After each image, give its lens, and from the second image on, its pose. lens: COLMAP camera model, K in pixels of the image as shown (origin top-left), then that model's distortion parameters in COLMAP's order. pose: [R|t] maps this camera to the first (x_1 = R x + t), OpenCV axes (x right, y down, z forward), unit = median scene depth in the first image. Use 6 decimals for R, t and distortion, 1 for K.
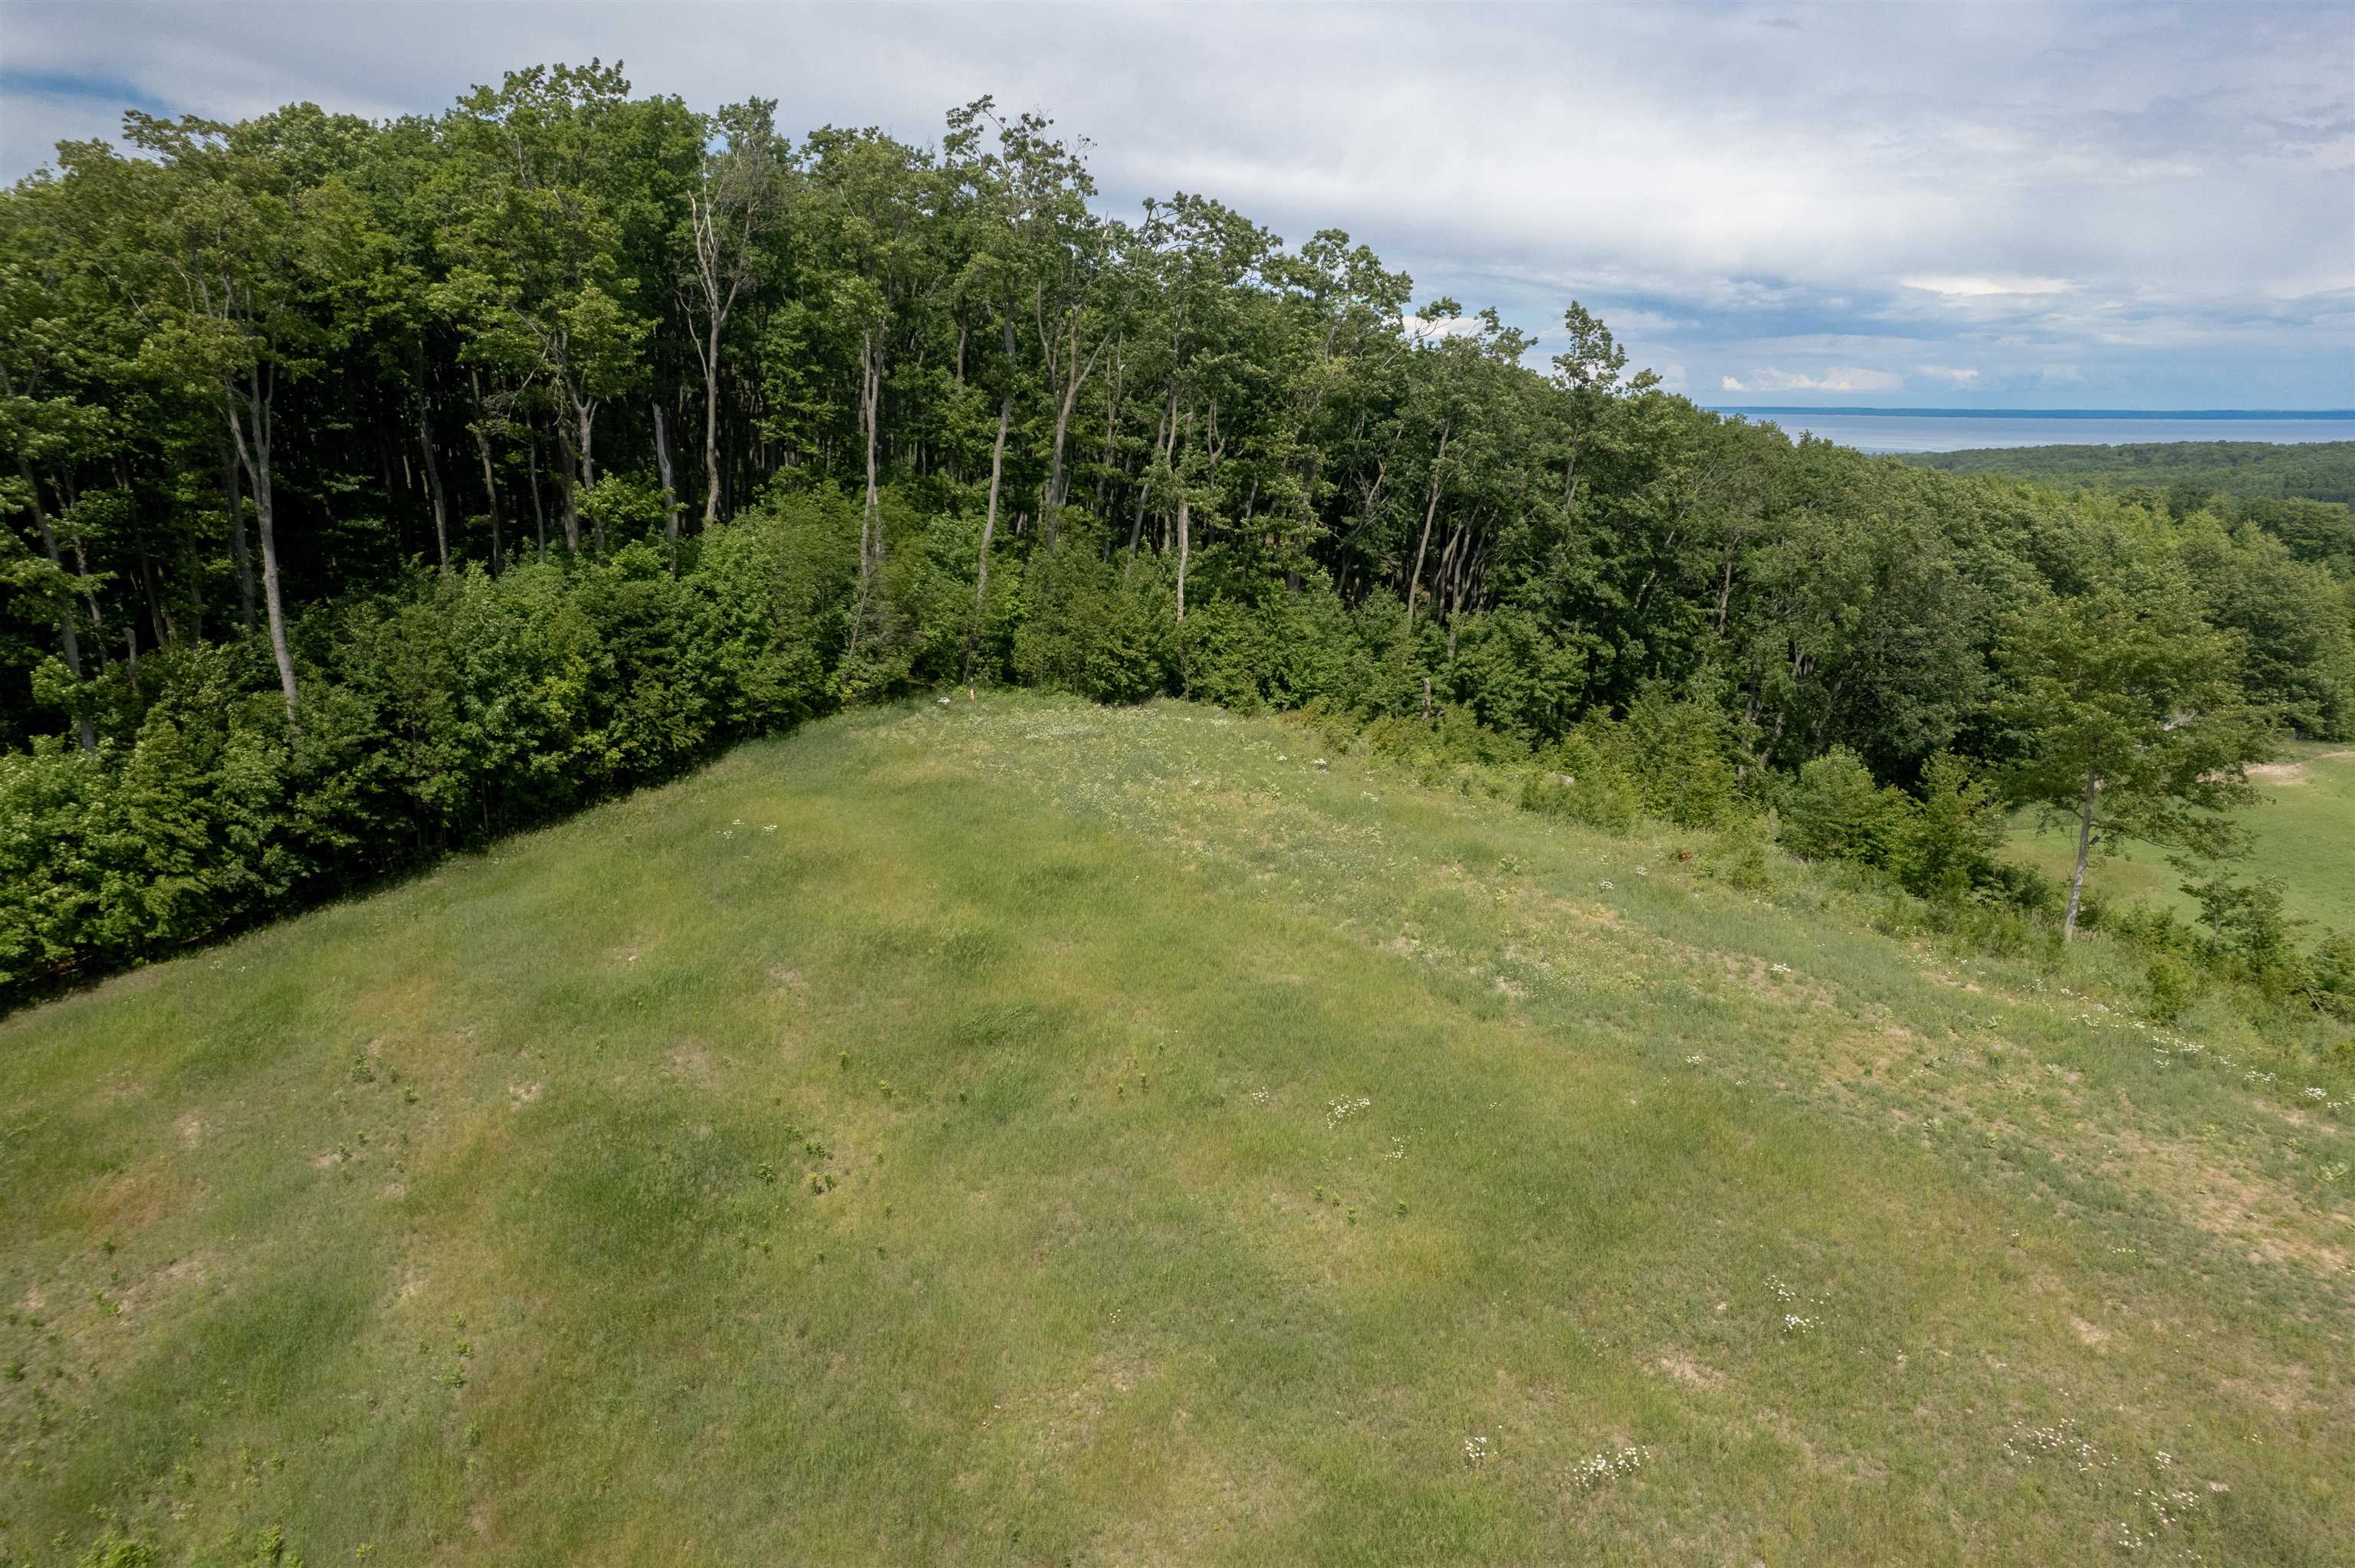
lens RADIAL K [[1515.7, 0, 1184.3], [0, 1515.7, 777.1], [0, 0, 1]] dist [-0.078938, 0.076693]
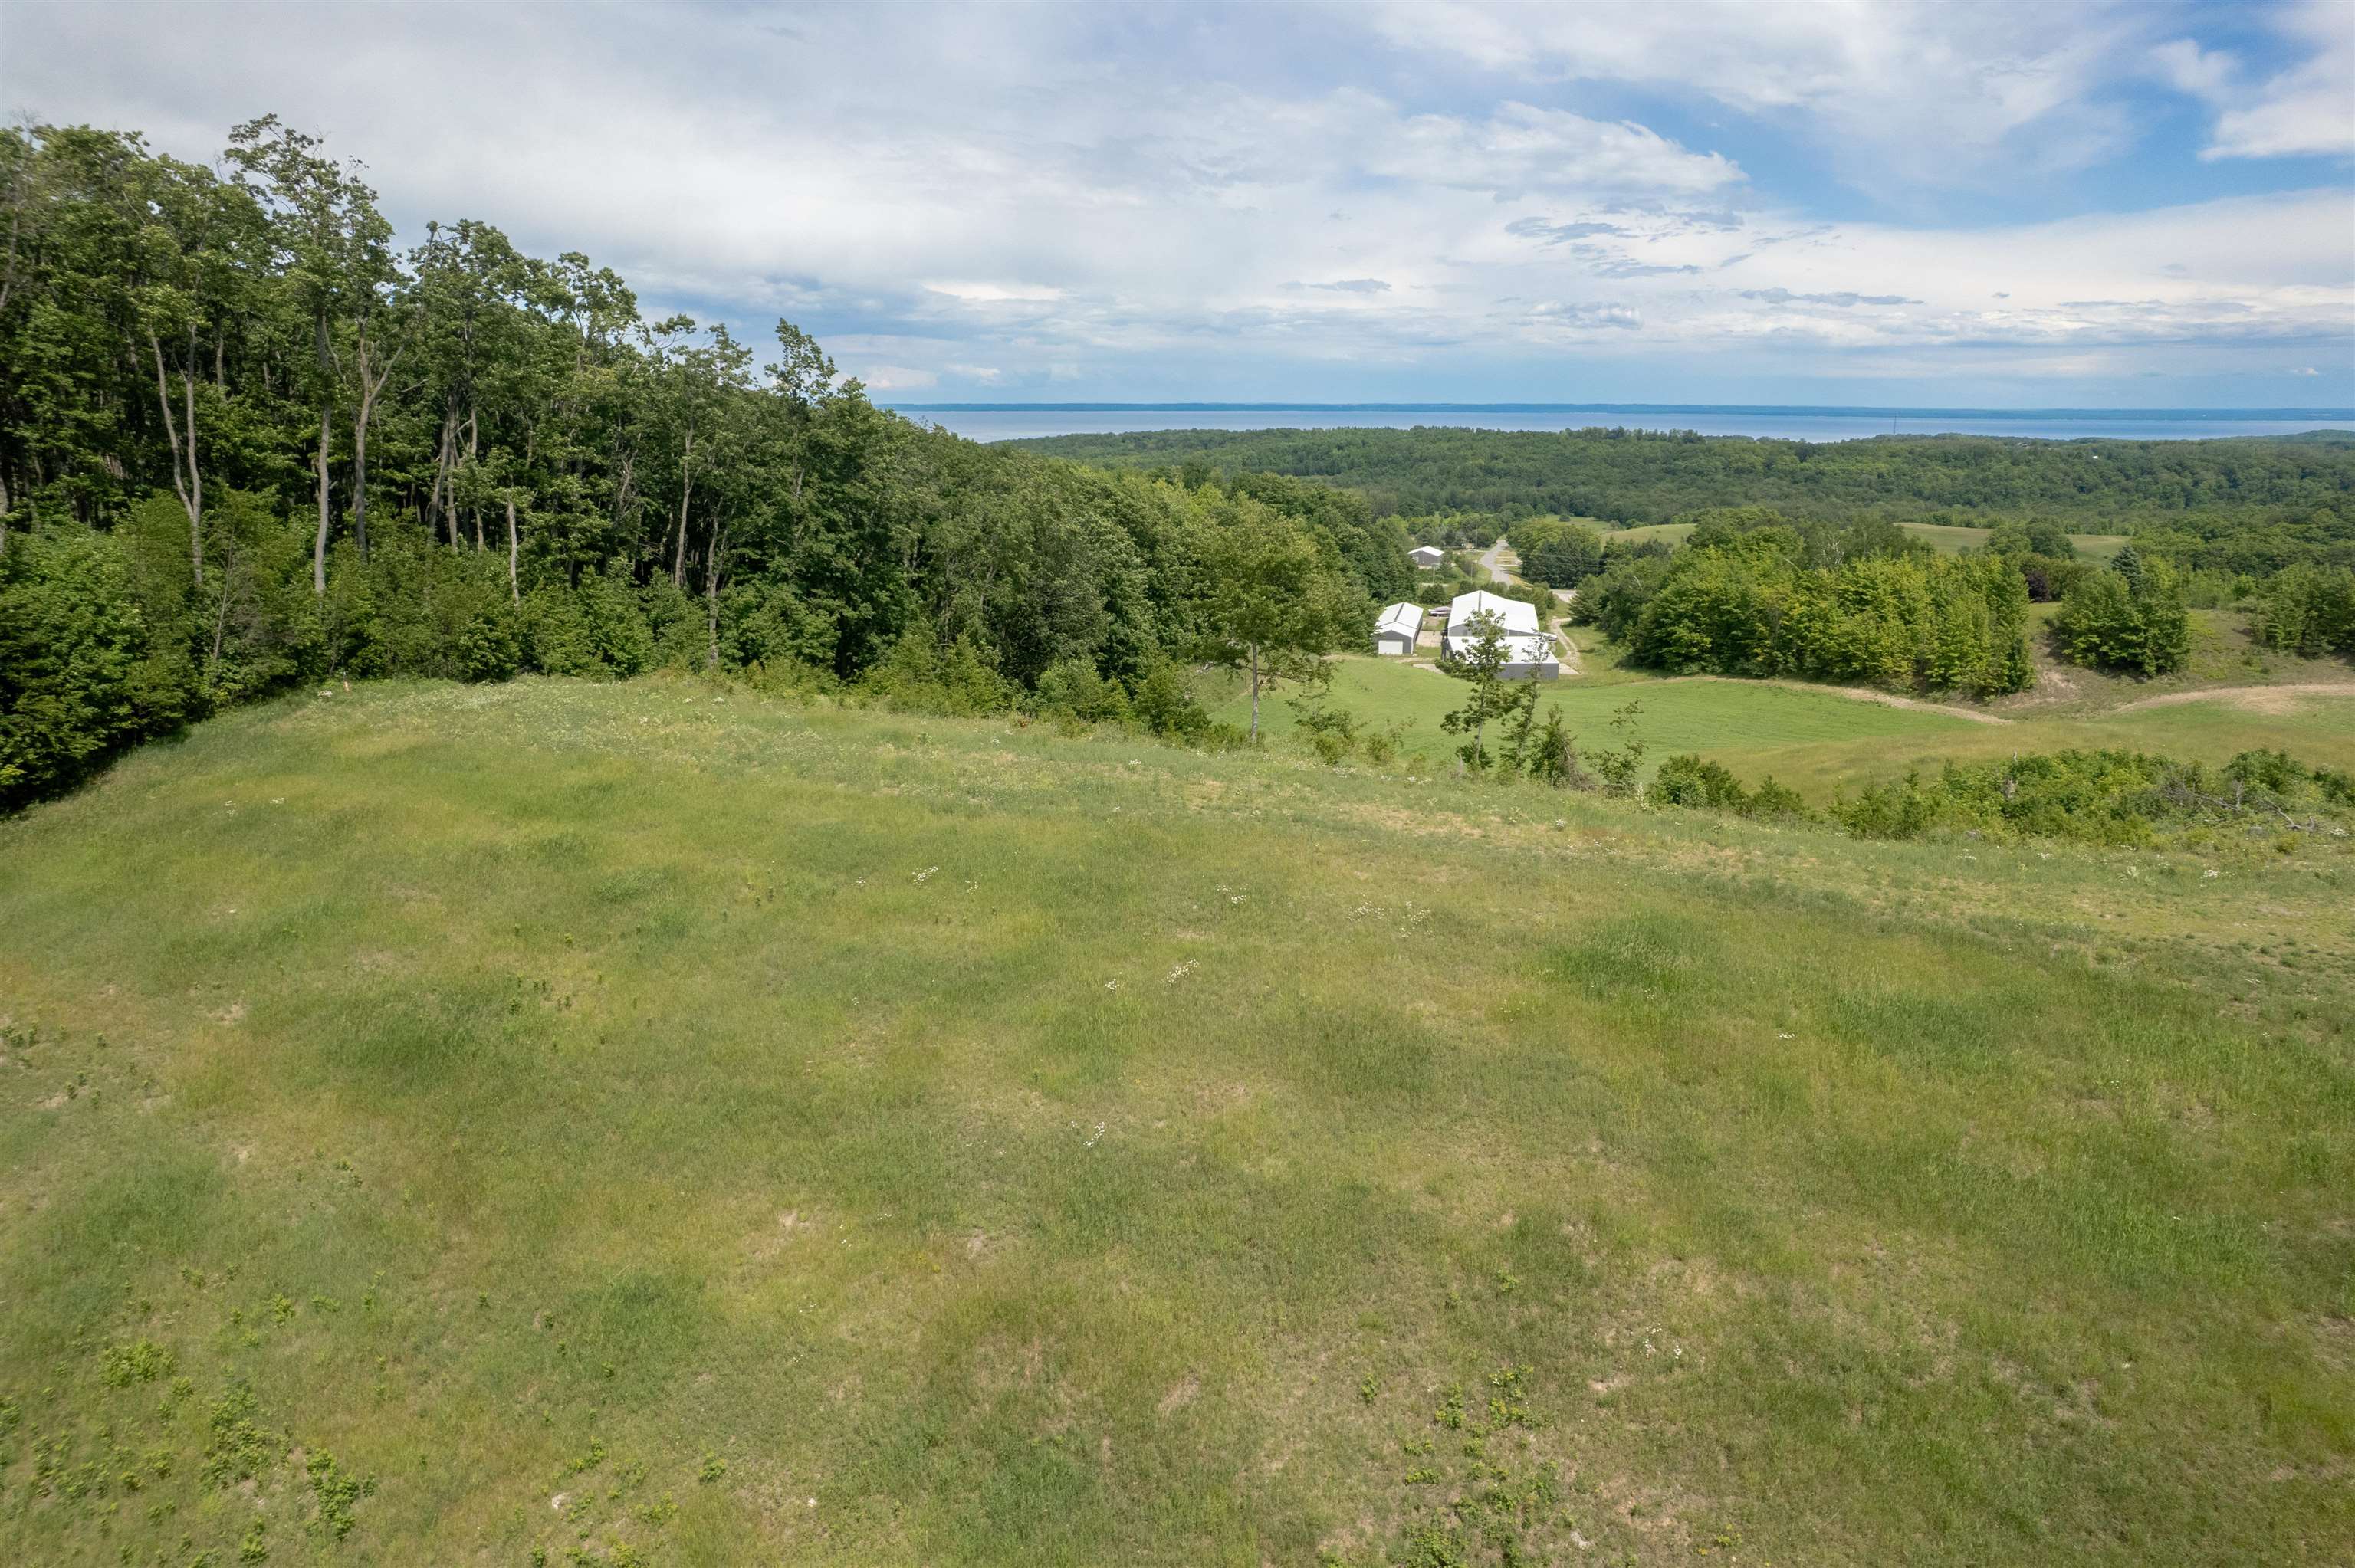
lens RADIAL K [[1515.7, 0, 1184.3], [0, 1515.7, 777.1], [0, 0, 1]] dist [-0.078938, 0.076693]
pose [[0.829081, -0.134915, 0.542608, -0.171425], [0.134416, 0.990085, 0.040794, 0.033835], [-0.542732, 0.039114, 0.838995, -0.147706]]
